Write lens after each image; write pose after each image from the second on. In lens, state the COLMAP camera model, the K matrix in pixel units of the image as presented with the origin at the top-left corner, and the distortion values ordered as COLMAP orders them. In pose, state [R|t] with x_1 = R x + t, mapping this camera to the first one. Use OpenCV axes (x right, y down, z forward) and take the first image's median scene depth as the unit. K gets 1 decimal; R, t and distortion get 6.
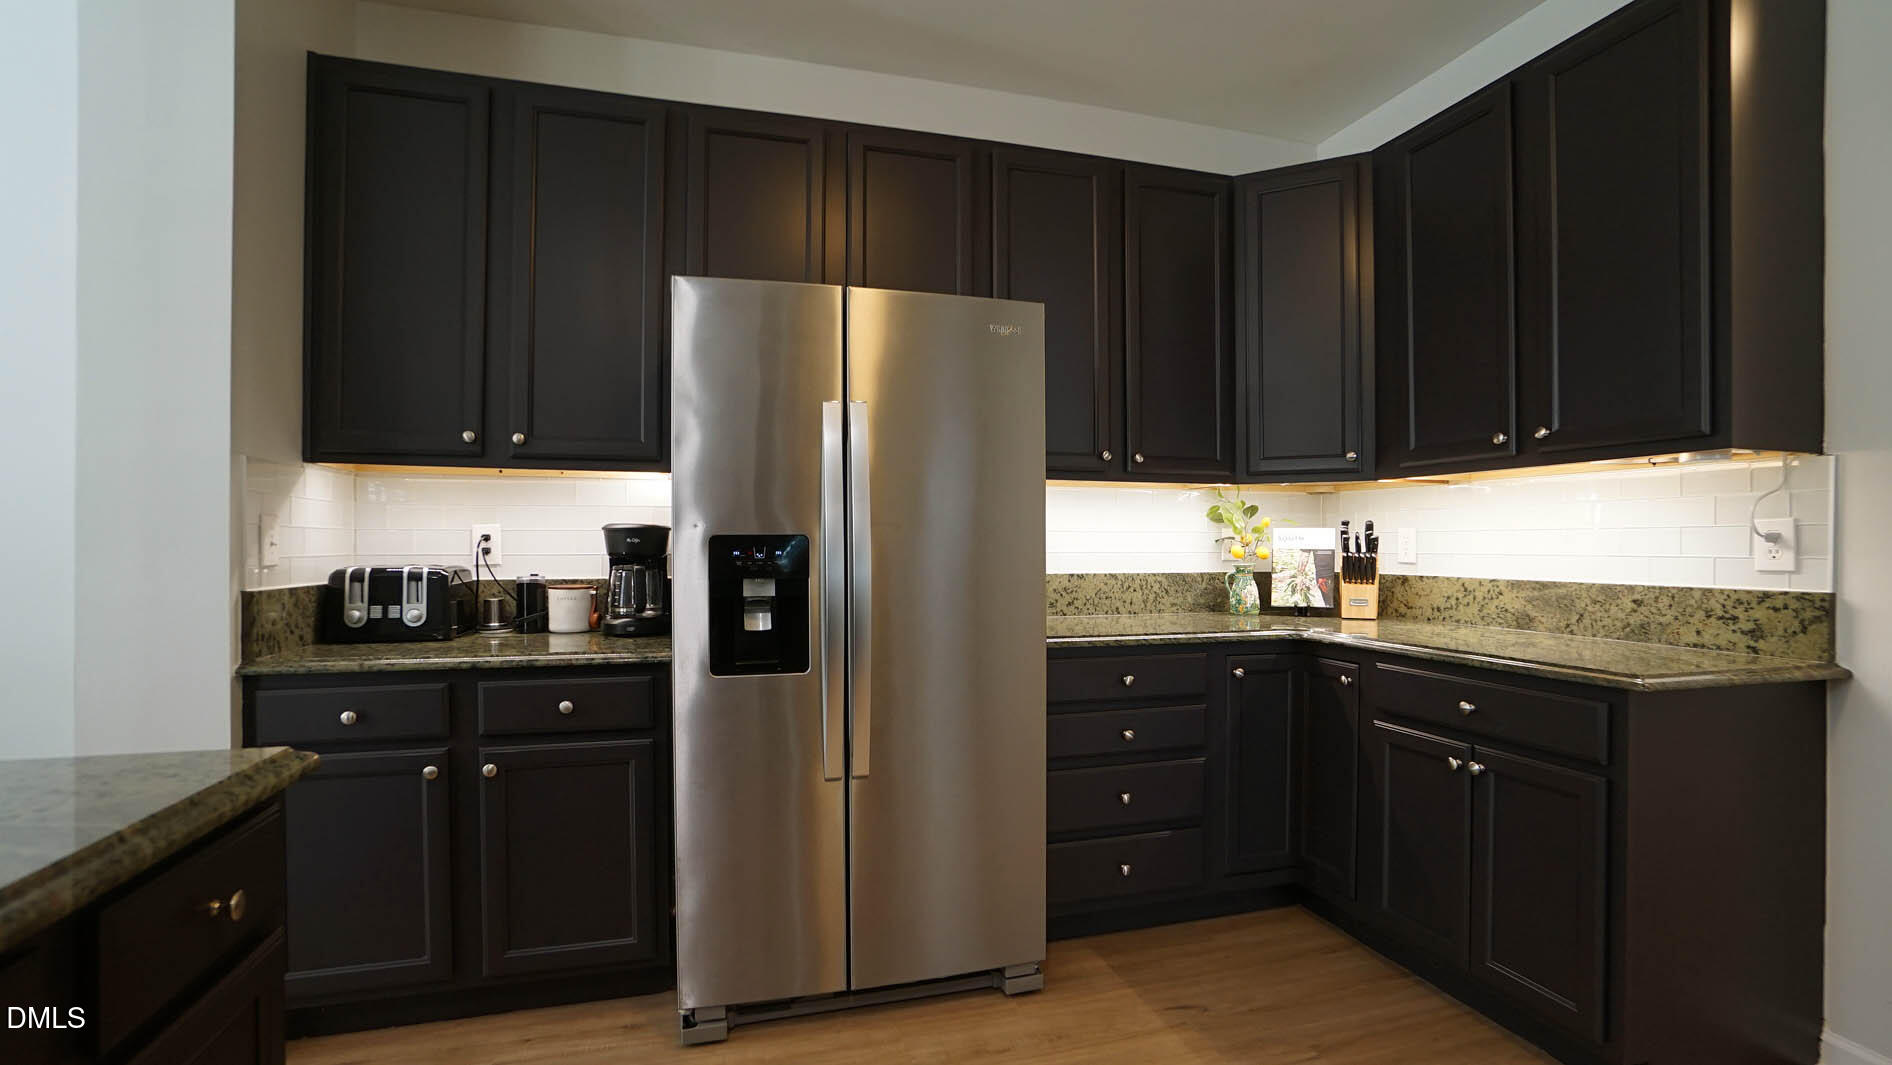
lens RADIAL K [[833.9, 0, 939.2], [0, 833.9, 546.7], [0, 0, 1]] dist [-0.058321, 0.017084]
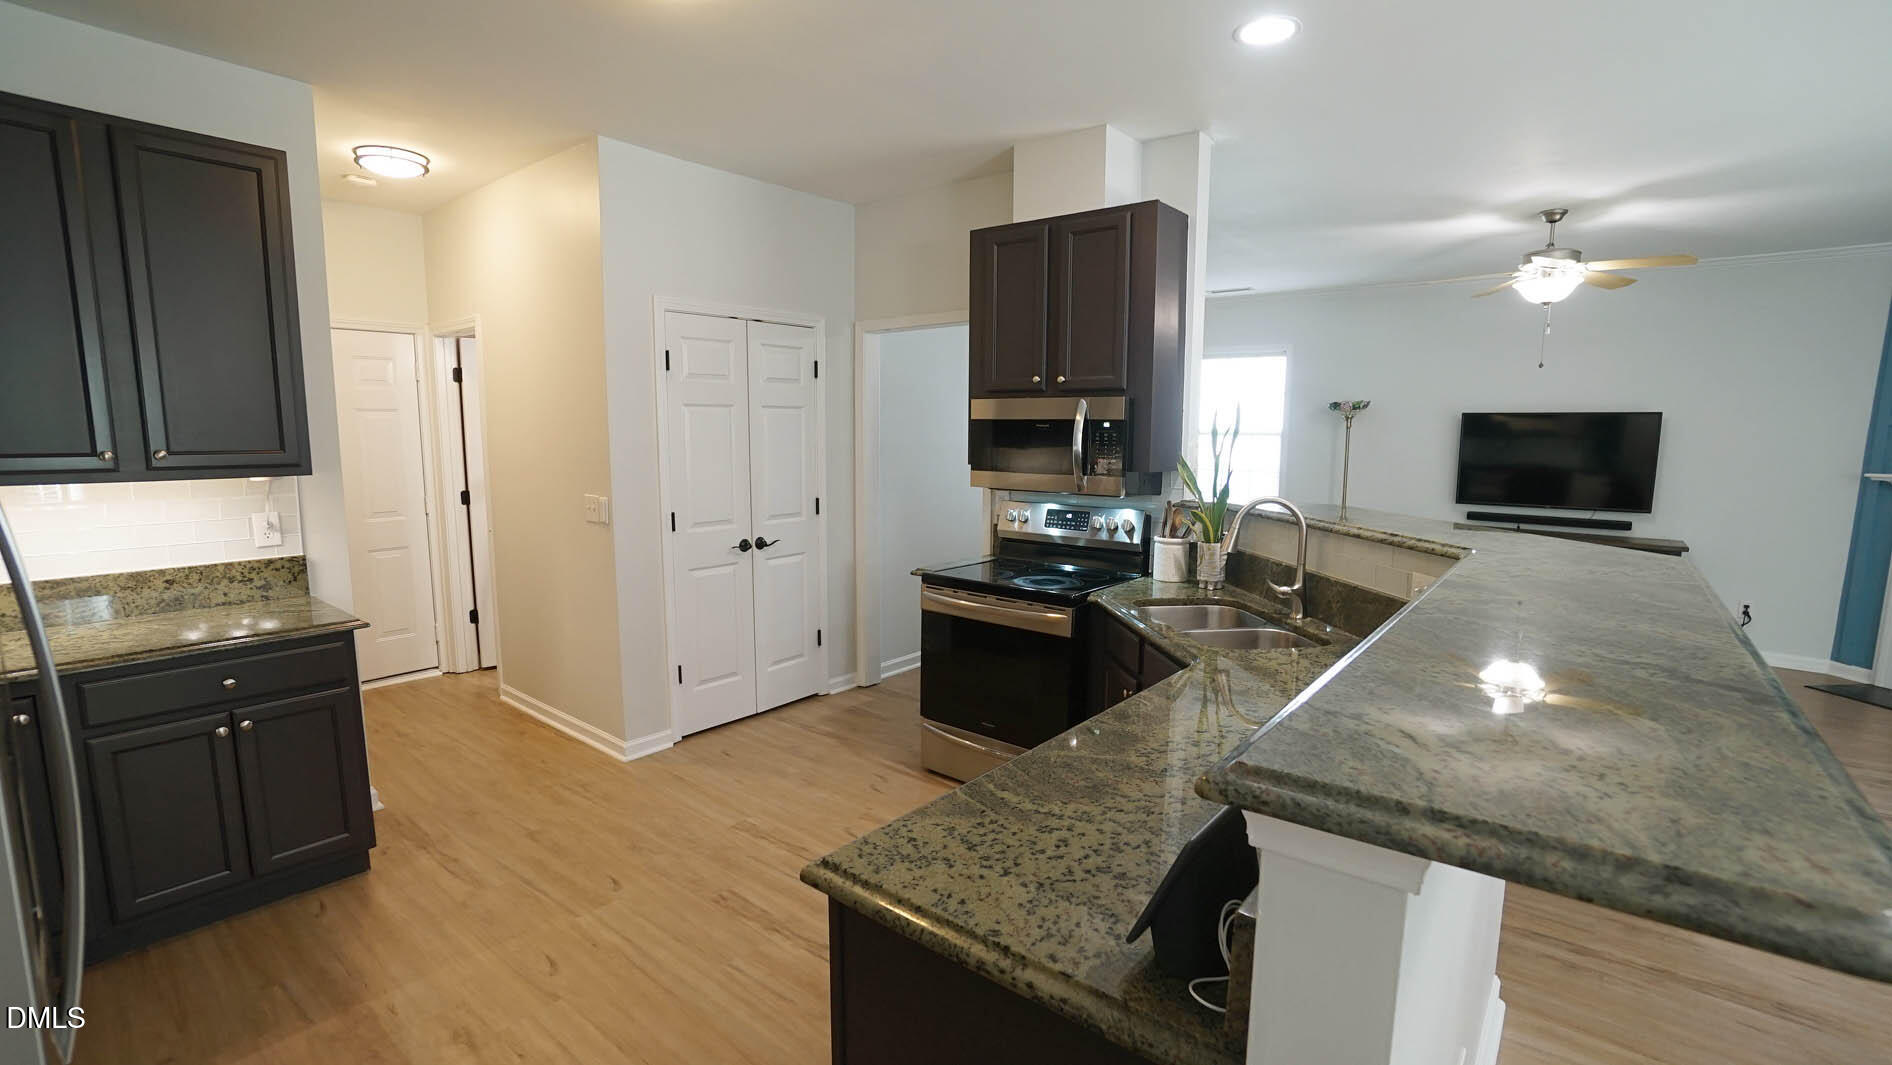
lens RADIAL K [[833.9, 0, 938.9], [0, 833.9, 540.3], [0, 0, 1]] dist [-0.058321, 0.017084]
pose [[-0.572122, -0.114560, 0.812128, -0.866731], [-0.002001, 0.990389, 0.138296, -0.175682], [-0.820166, 0.077497, -0.566853, 0.707736]]
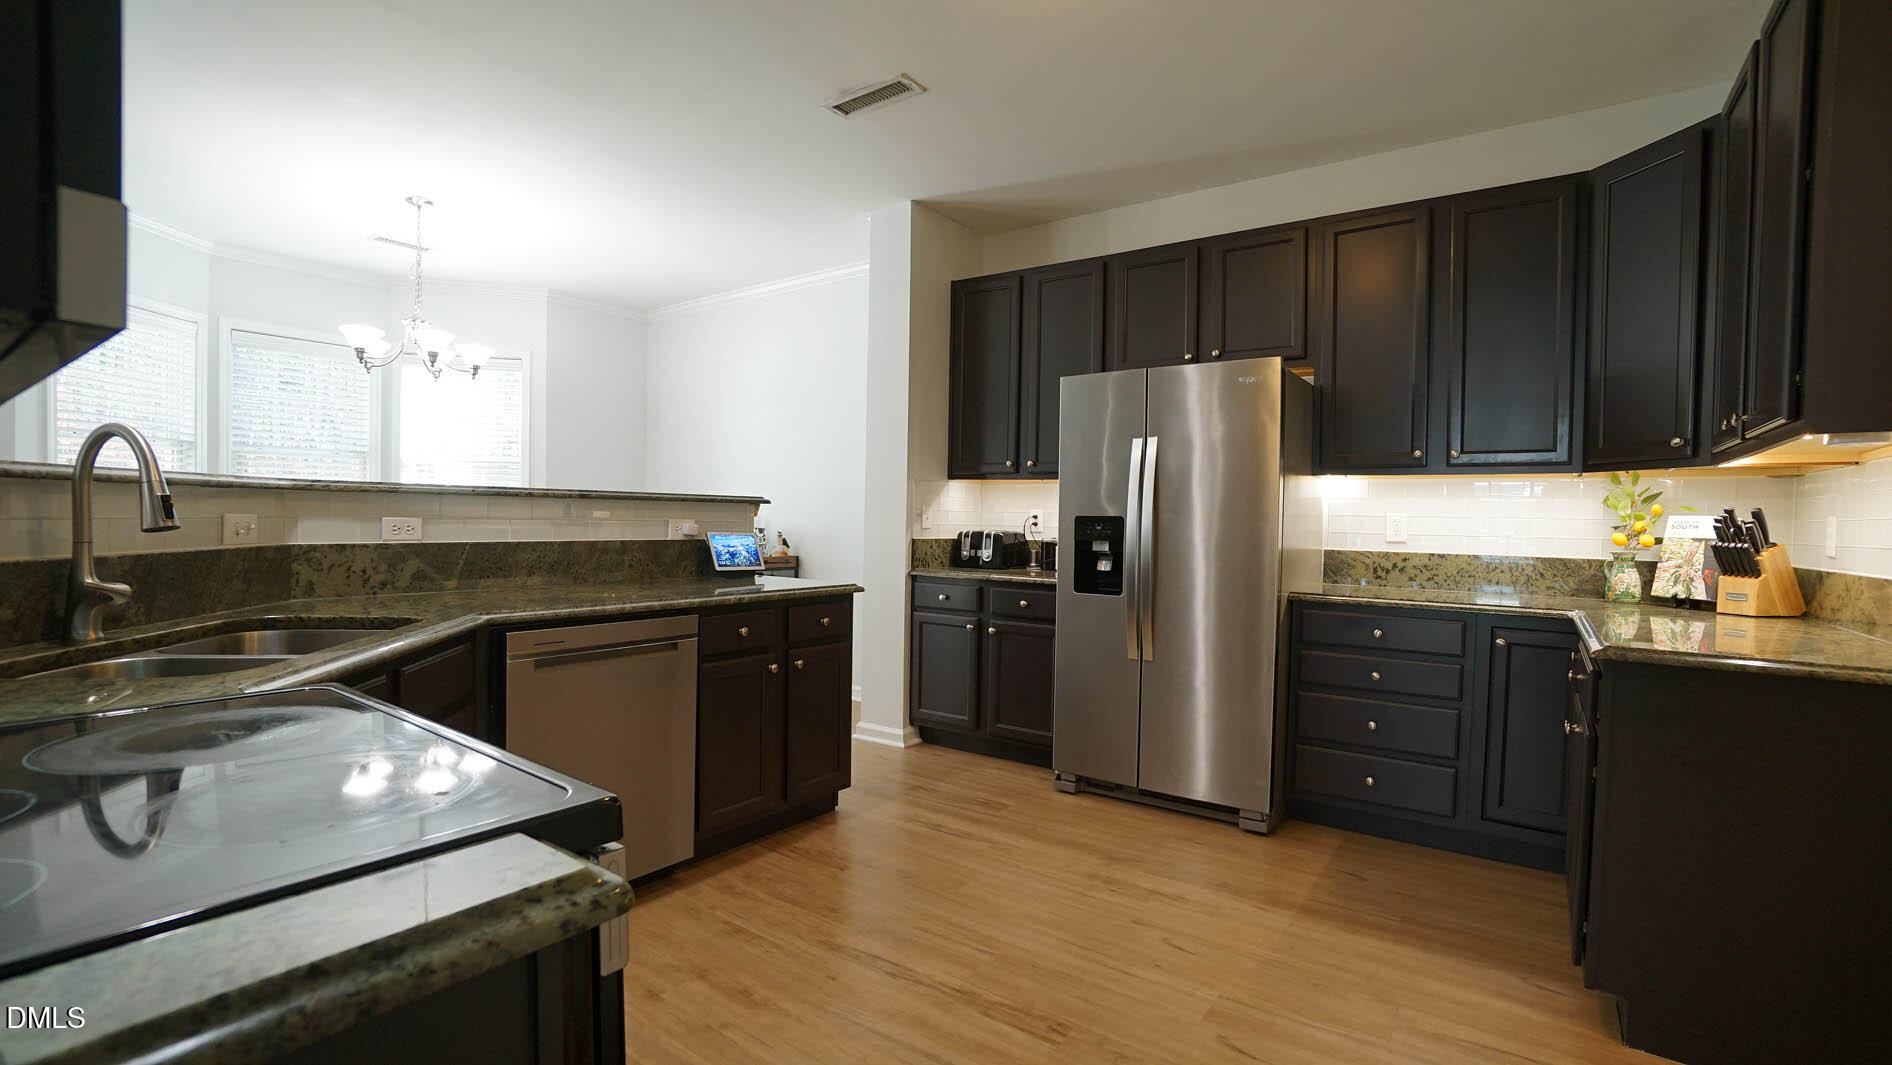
lens RADIAL K [[833.9, 0, 957.5], [0, 833.9, 541.3], [0, 0, 1]] dist [-0.058321, 0.017084]
pose [[0.627913, 0.032469, -0.777606, 0.877889], [-0.020039, 0.999473, 0.025551, -0.000083], [0.778026, -0.000462, 0.628232, -0.322251]]
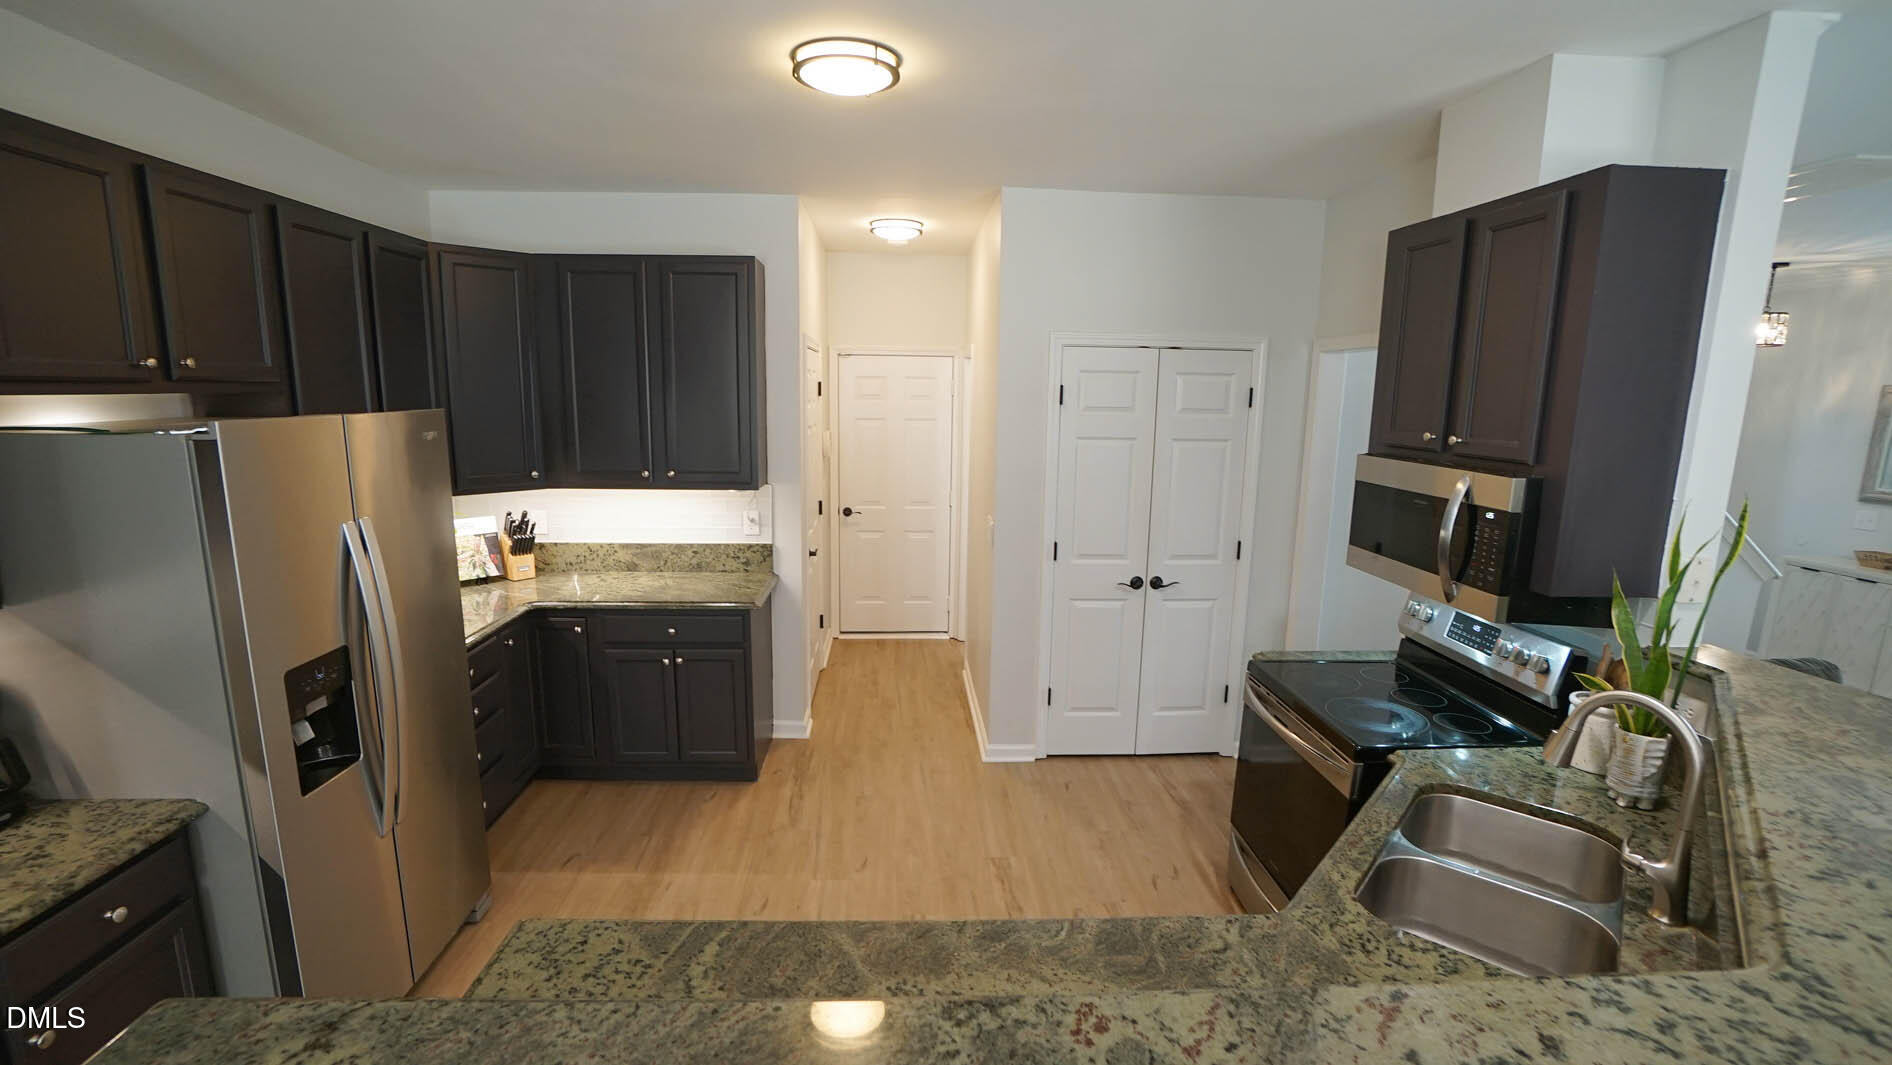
lens RADIAL K [[833.9, 0, 940.2], [0, 833.9, 541.4], [0, 0, 1]] dist [-0.058321, 0.017084]
pose [[0.223304, -0.174160, 0.959064, -0.910868], [-0.011763, 0.983356, 0.181310, -0.324781], [-0.974678, -0.051769, 0.217539, -0.010579]]
